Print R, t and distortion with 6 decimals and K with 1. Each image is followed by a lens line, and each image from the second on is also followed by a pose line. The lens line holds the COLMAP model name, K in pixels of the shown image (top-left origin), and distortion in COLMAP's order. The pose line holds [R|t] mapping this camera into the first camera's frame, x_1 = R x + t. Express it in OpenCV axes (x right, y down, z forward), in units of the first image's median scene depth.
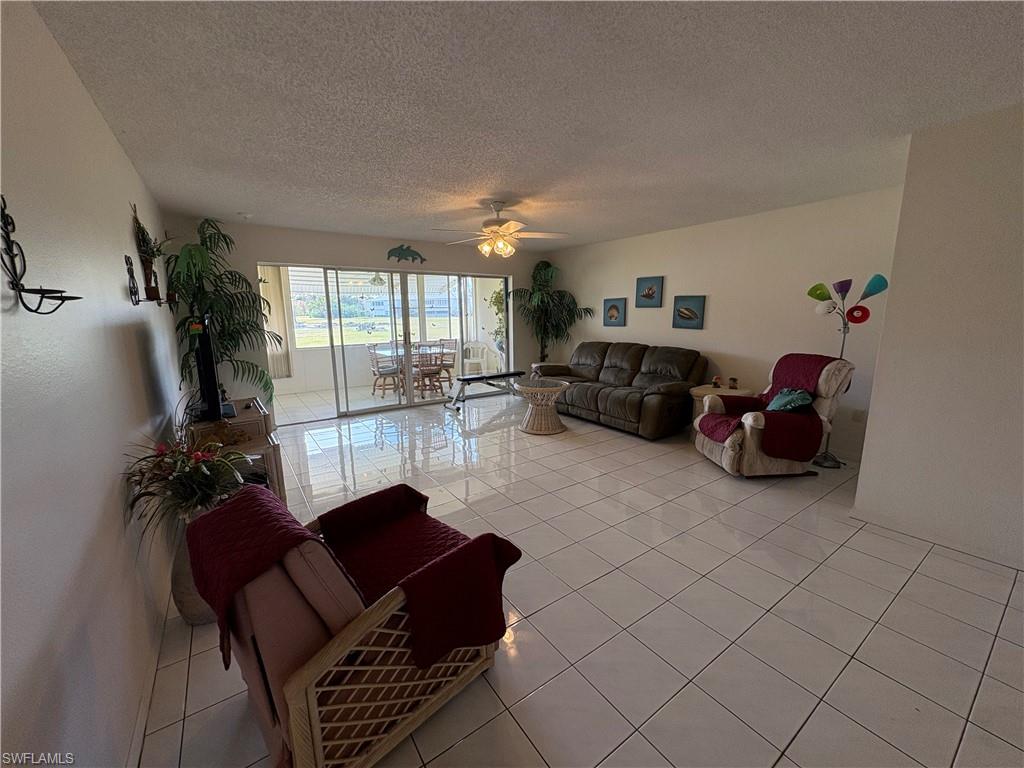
lens RADIAL K [[408.2, 0, 510.3], [0, 408.2, 385.2], [0, 0, 1]] dist [0.000937, 0.000063]
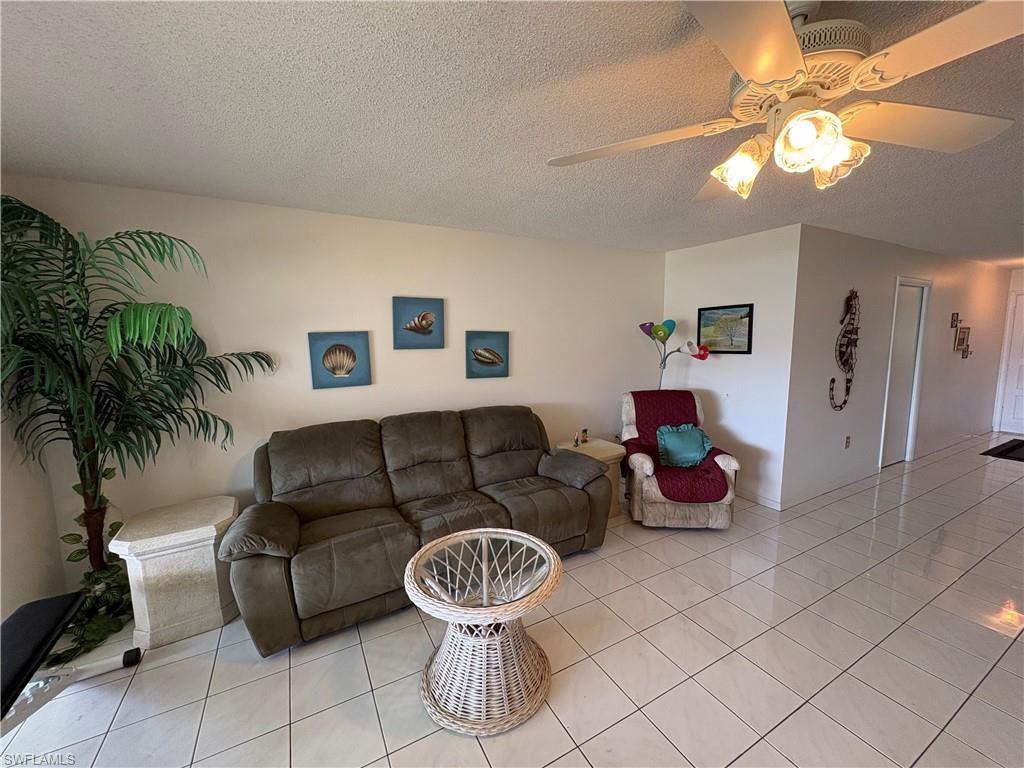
lens RADIAL K [[408.2, 0, 510.3], [0, 408.2, 385.2], [0, 0, 1]] dist [0.000937, 0.000063]
pose [[0.104177, -0.113578, 0.988052, -0.241315], [0.187379, 0.977908, 0.092656, -0.174138], [-0.976748, 0.175487, 0.123158, 0.834273]]
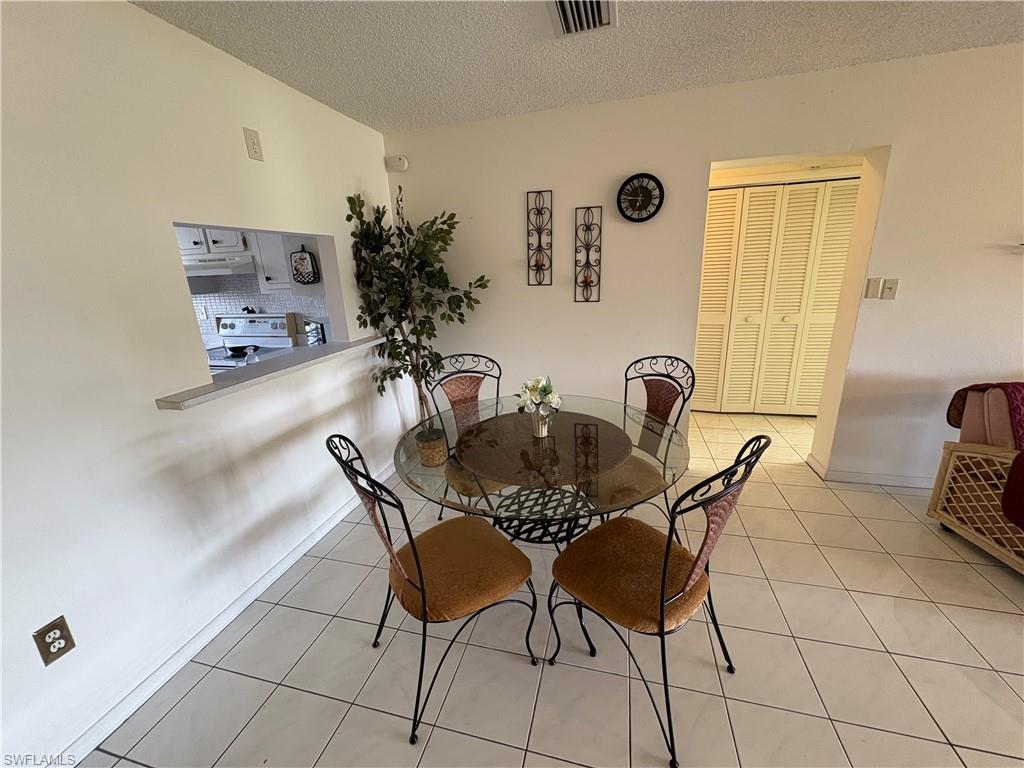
lens RADIAL K [[408.2, 0, 510.3], [0, 408.2, 385.2], [0, 0, 1]] dist [0.000937, 0.000063]
pose [[-0.757500, 0.225391, -0.612693, 0.454001], [-0.063490, 0.908628, 0.412752, -0.048597], [0.649741, 0.351559, -0.673976, 0.165065]]
